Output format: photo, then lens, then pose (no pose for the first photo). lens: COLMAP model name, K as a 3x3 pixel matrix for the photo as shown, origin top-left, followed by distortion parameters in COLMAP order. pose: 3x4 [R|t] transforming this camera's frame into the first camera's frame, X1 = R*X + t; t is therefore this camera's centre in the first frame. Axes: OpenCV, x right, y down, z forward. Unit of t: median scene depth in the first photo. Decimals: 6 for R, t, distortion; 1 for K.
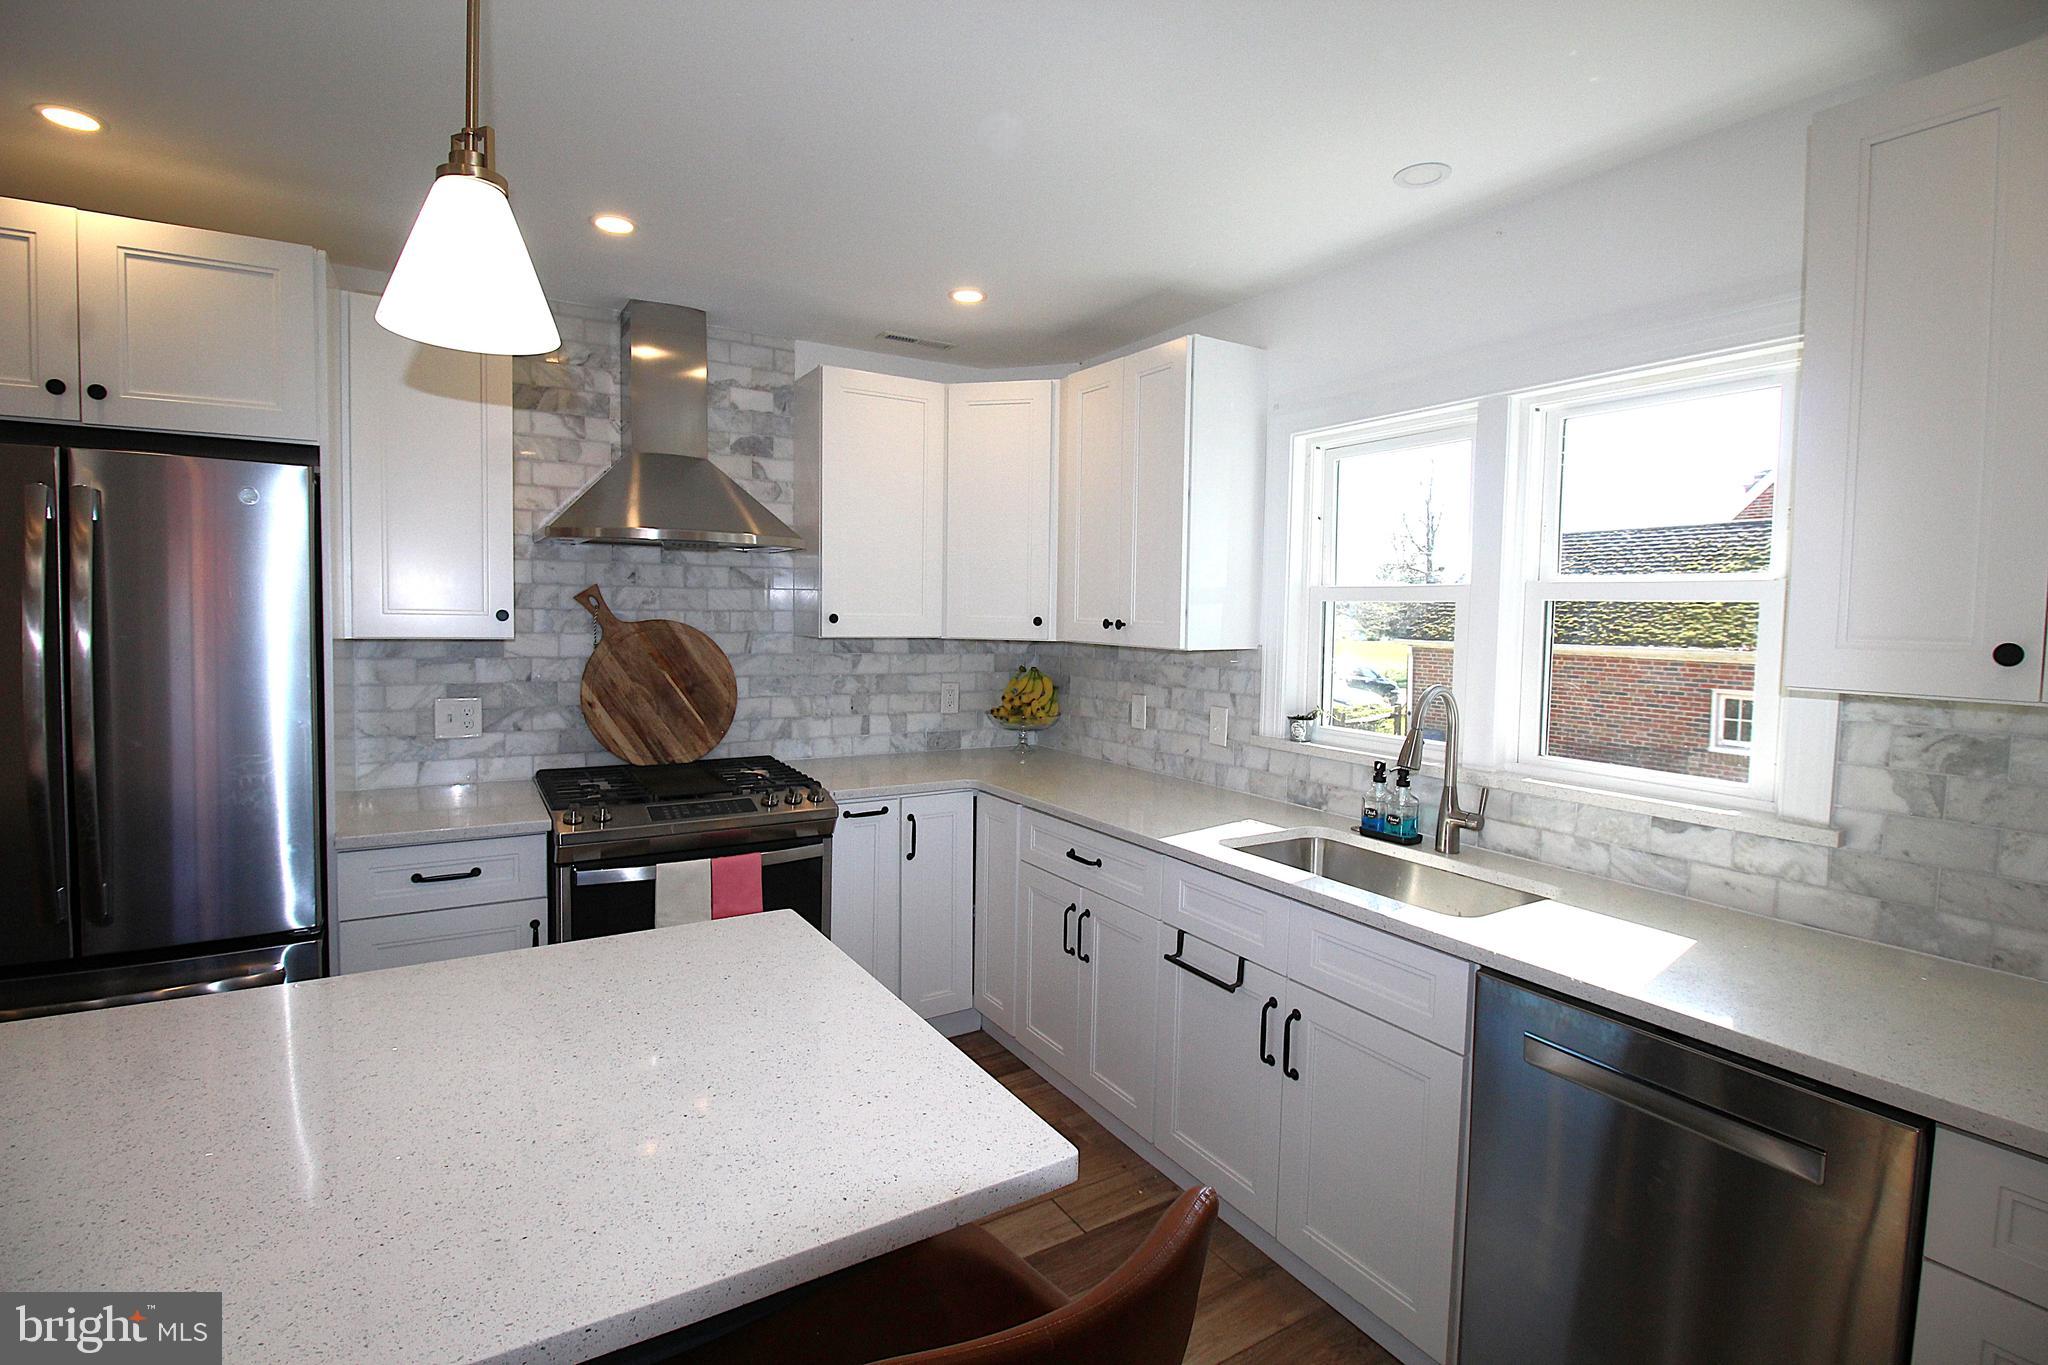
lens RADIAL K [[946.6, 0, 1031.2], [0, 946.6, 661.2], [0, 0, 1]] dist [0.001849, -0.015394]
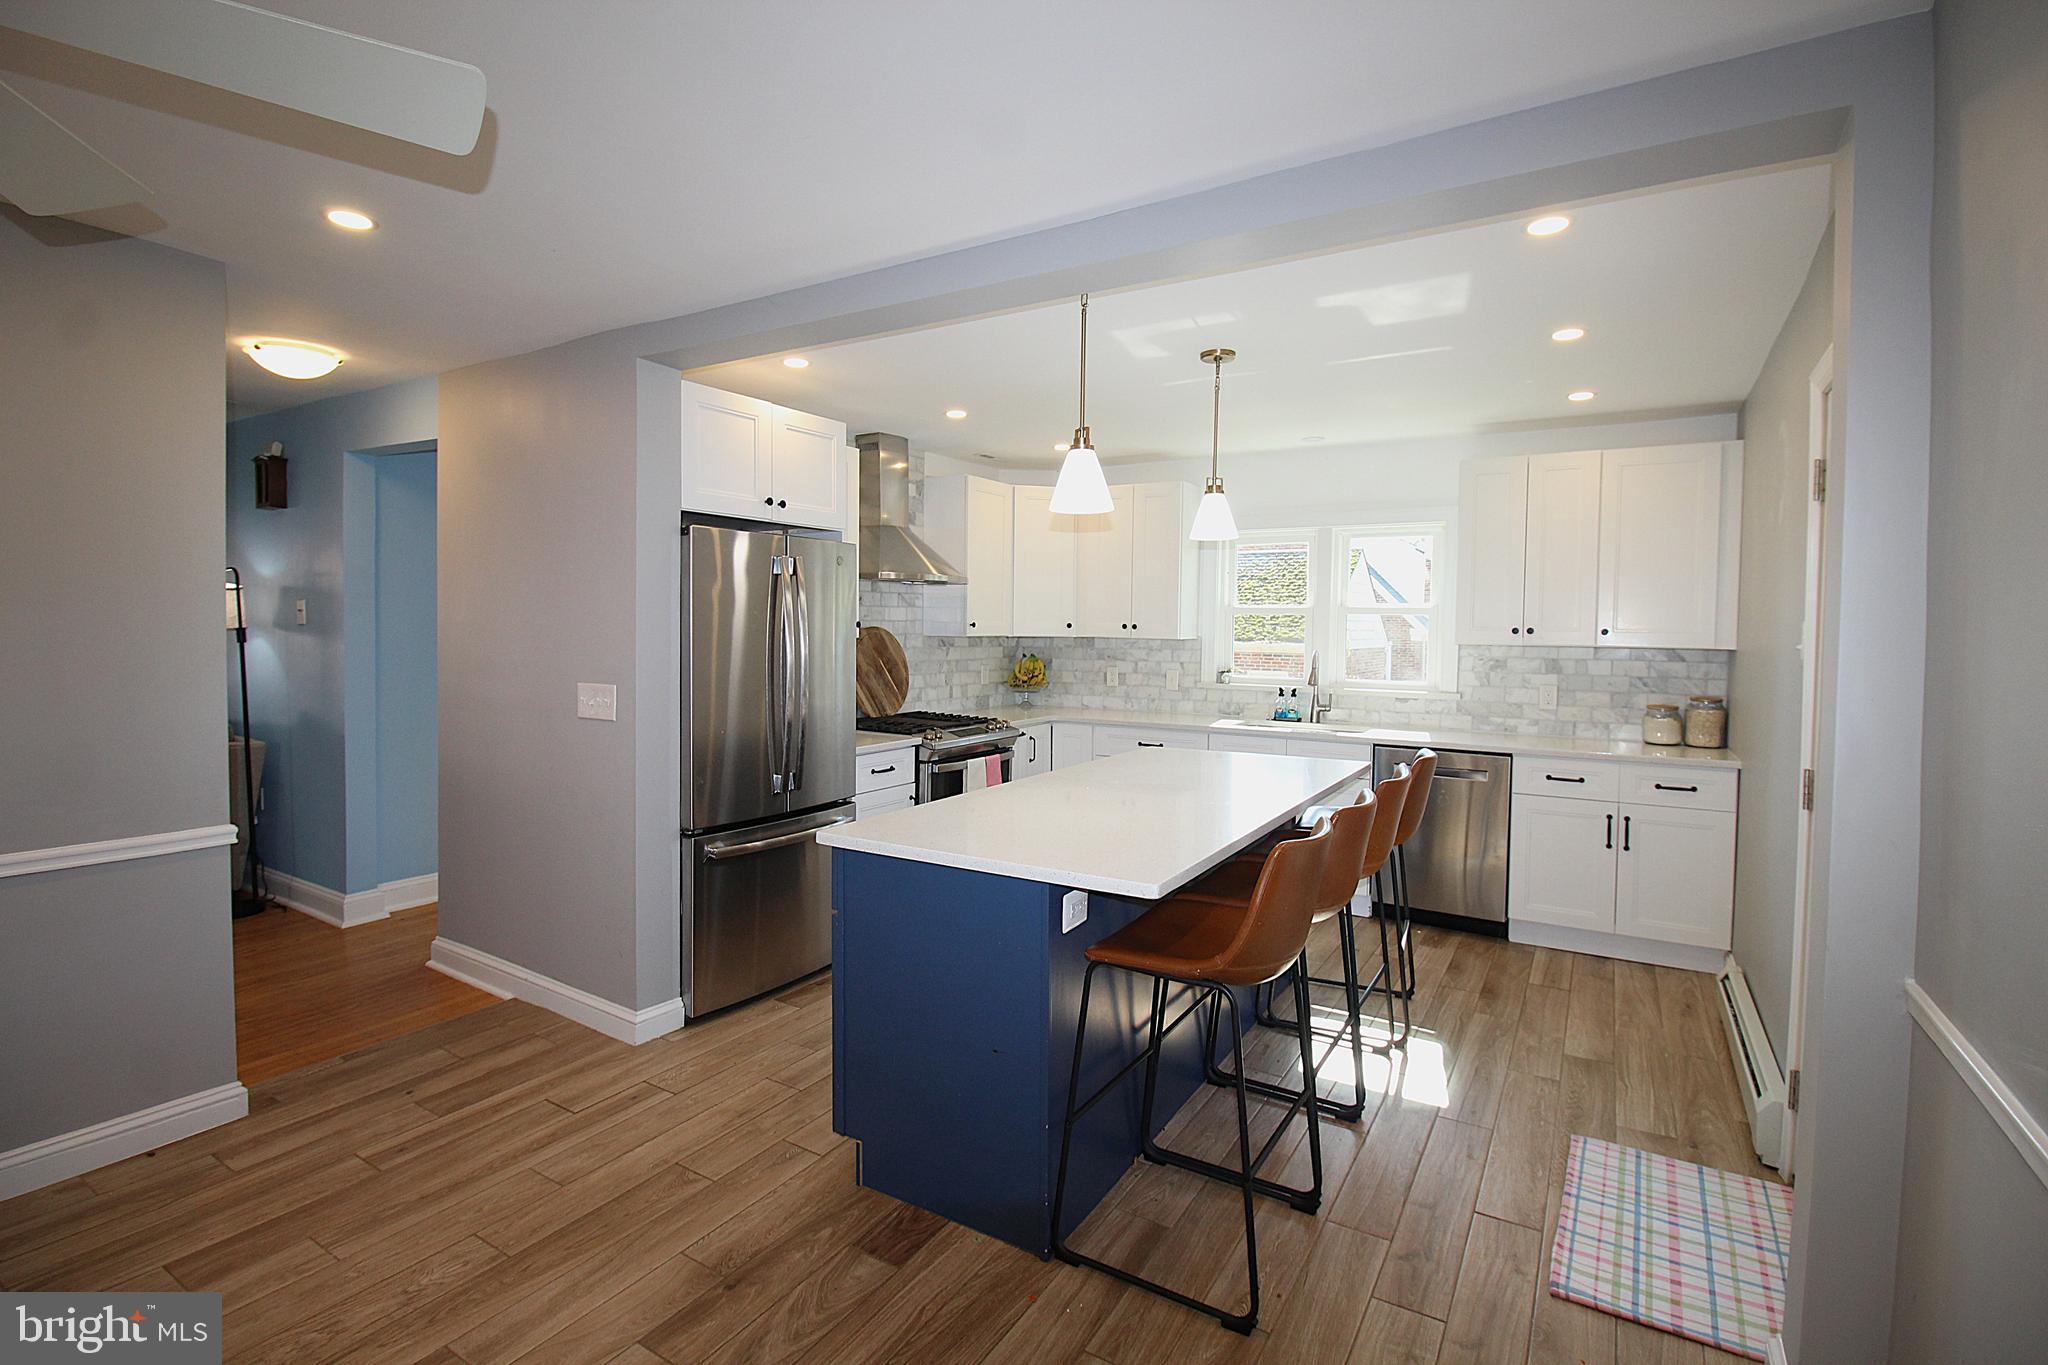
lens RADIAL K [[946.6, 0, 1031.2], [0, 946.6, 661.2], [0, 0, 1]] dist [0.001849, -0.015394]
pose [[0.894078, -0.025976, 0.447157, -0.893566], [0.028756, 0.999586, 0.000570, 0.021832], [-0.446986, 0.012349, 0.894456, -0.561966]]
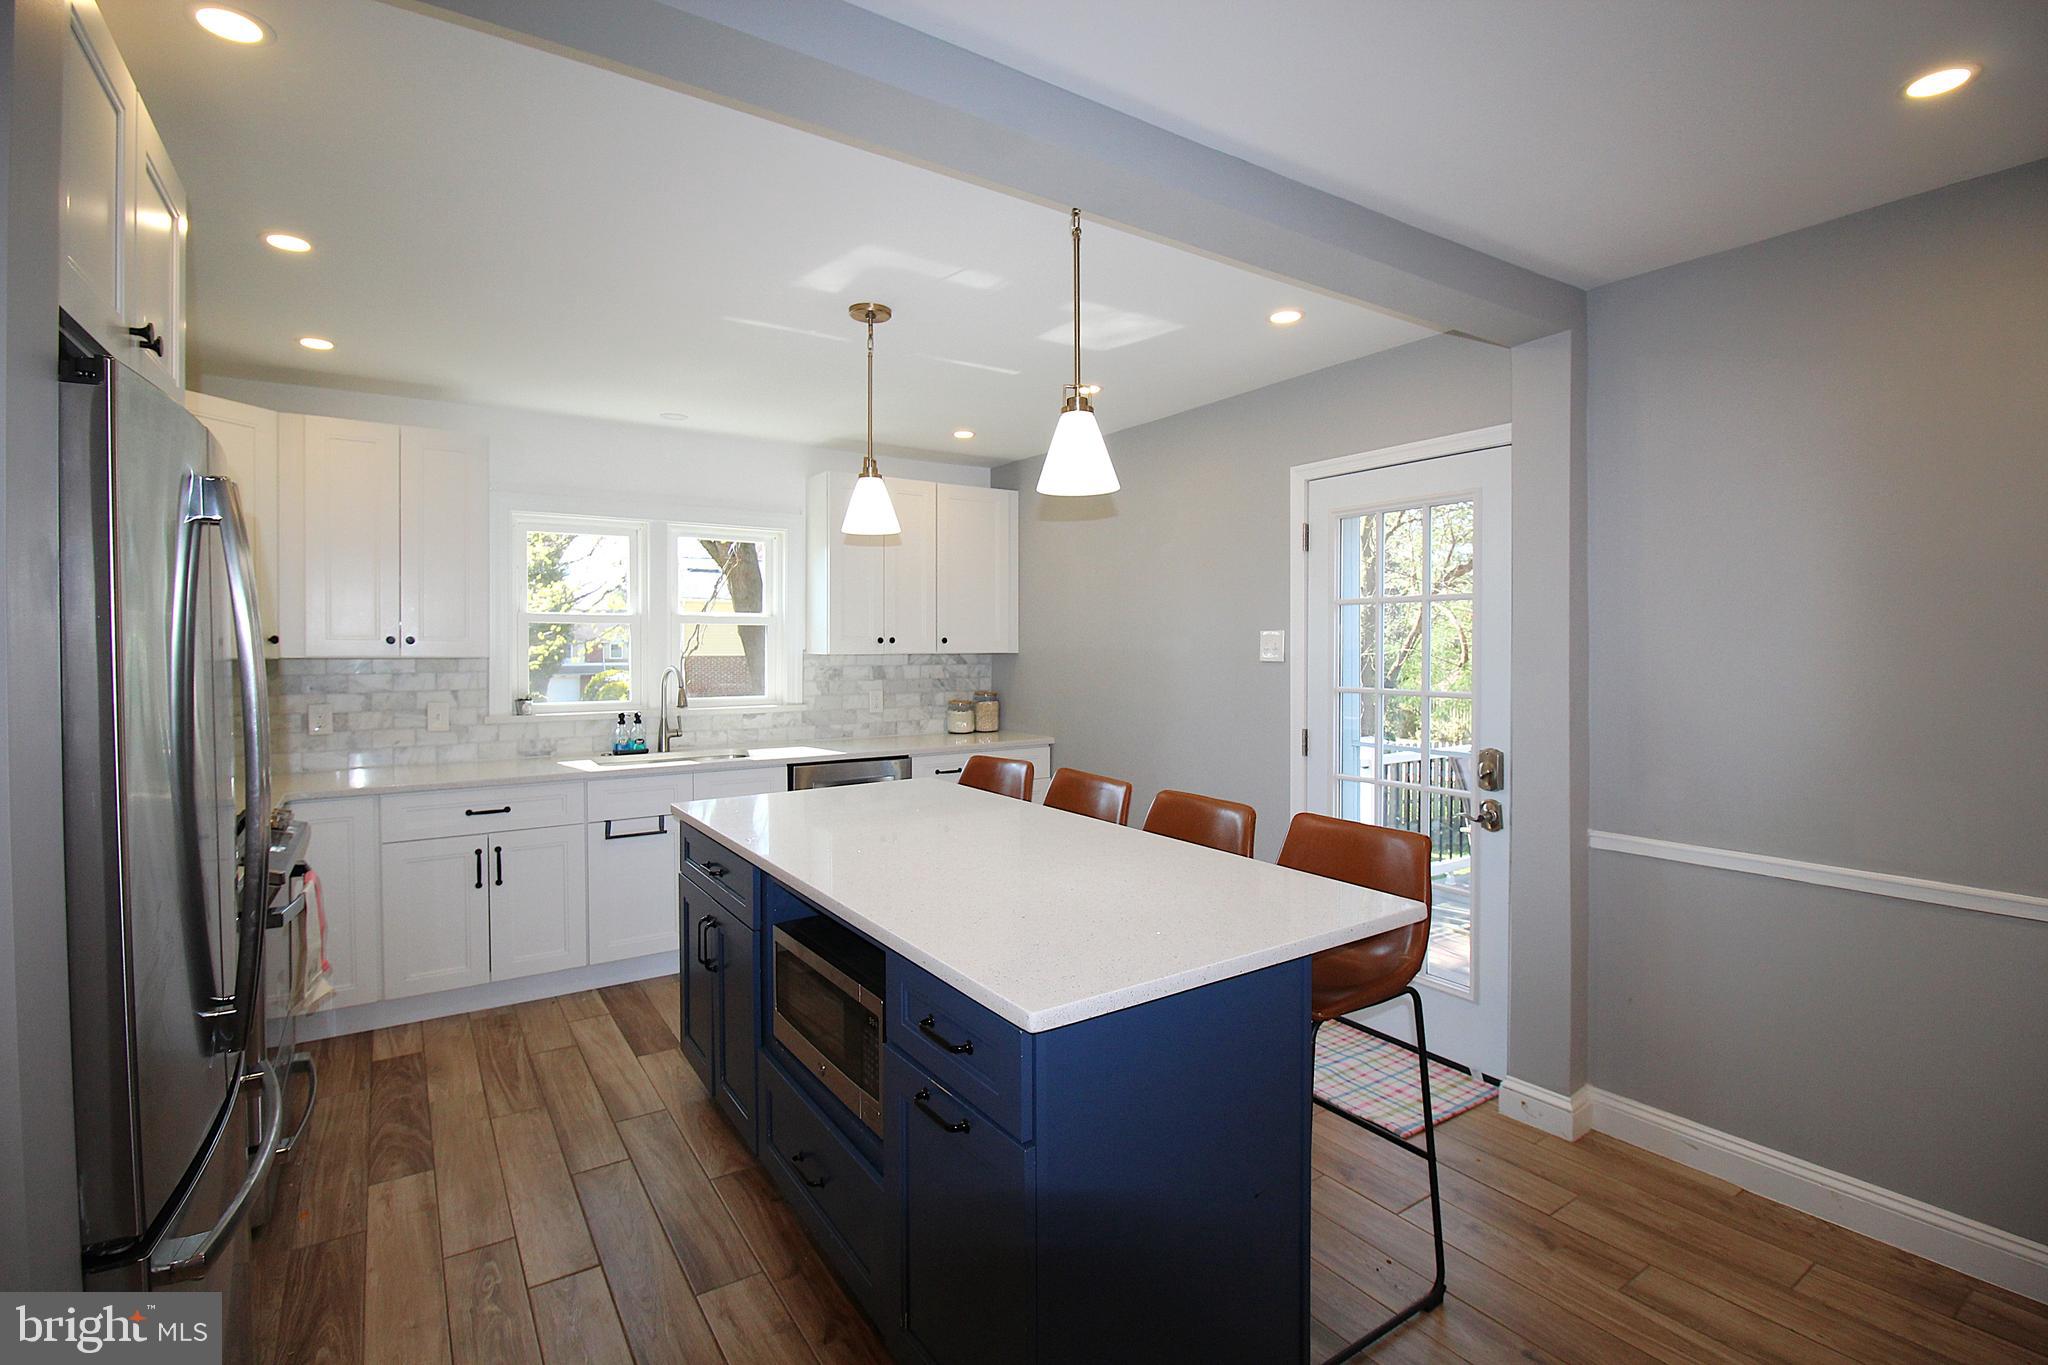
lens RADIAL K [[946.6, 0, 1031.2], [0, 946.6, 661.2], [0, 0, 1]] dist [0.001849, -0.015394]
pose [[-0.035509, -0.038695, 0.998620, -1.129473], [0.051667, 0.997843, 0.040502, -0.018630], [-0.998033, 0.053033, -0.033433, 0.219394]]
